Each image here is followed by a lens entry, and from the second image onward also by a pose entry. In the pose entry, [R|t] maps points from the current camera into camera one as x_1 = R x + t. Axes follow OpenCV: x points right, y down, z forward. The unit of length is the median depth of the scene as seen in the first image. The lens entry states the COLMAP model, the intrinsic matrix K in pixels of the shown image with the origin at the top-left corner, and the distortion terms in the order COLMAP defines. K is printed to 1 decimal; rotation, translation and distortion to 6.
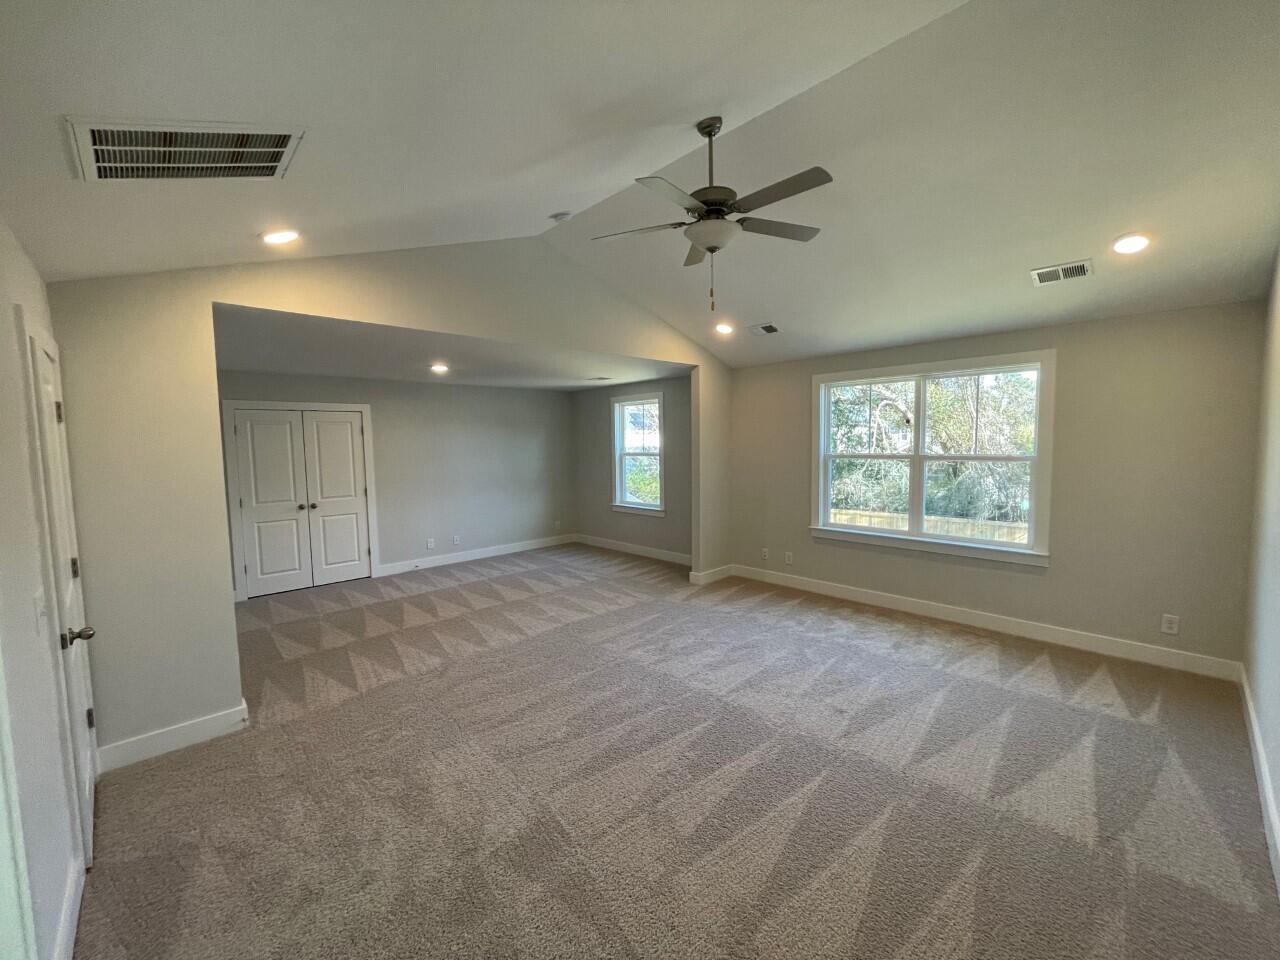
lens RADIAL K [[518.1, 0, 640.0], [0, 518.1, 480.0], [0, 0, 1]] dist [0.000187, -0.000170]
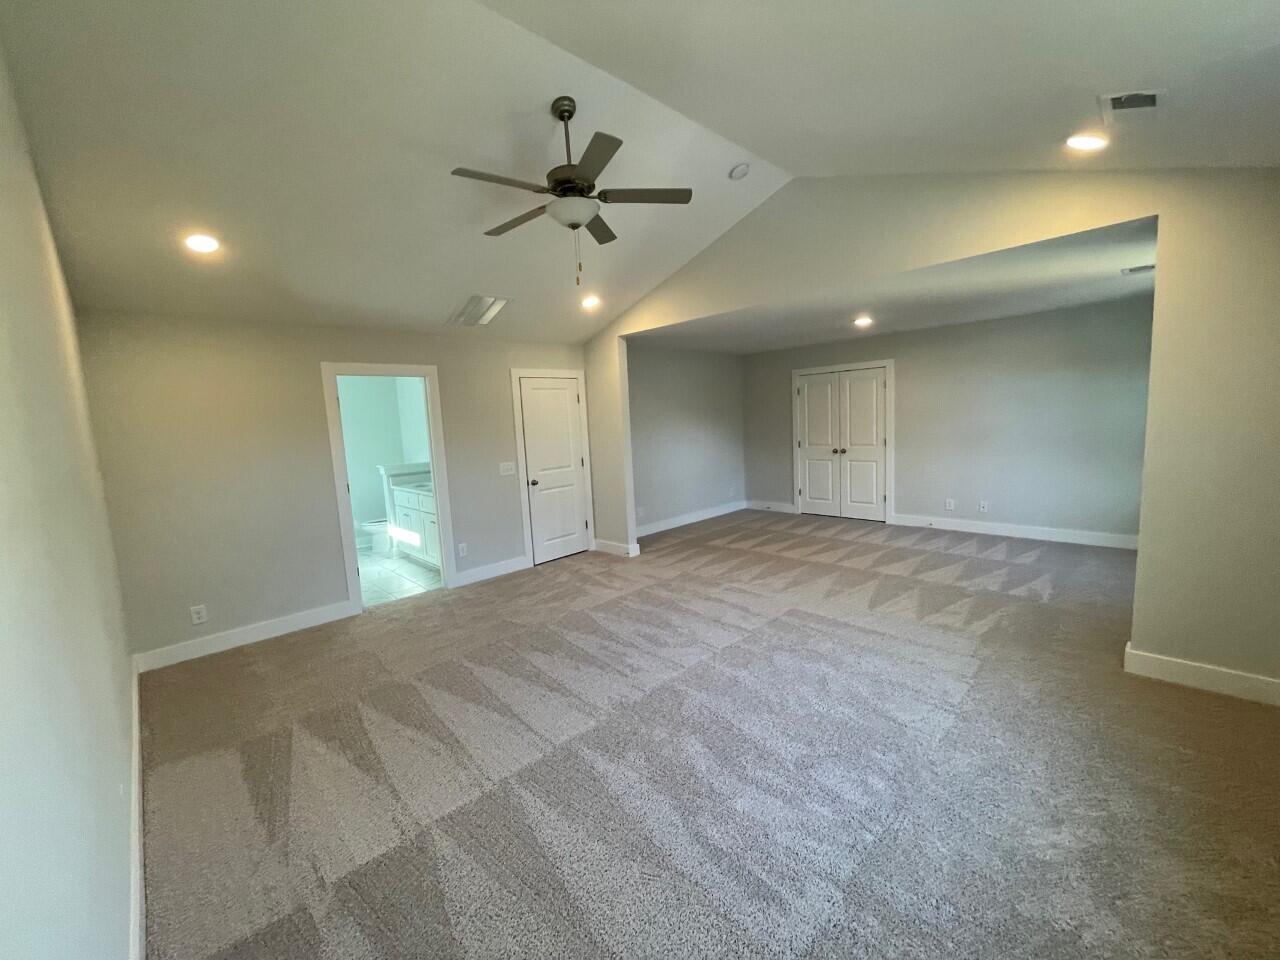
lens RADIAL K [[518.1, 0, 640.0], [0, 518.1, 480.0], [0, 0, 1]] dist [0.000187, -0.000170]
pose [[0.024293, 0.137483, -0.990206, 0.599803], [-0.024607, 0.990281, 0.136890, -0.038974], [0.999402, 0.021041, 0.027439, 0.533406]]
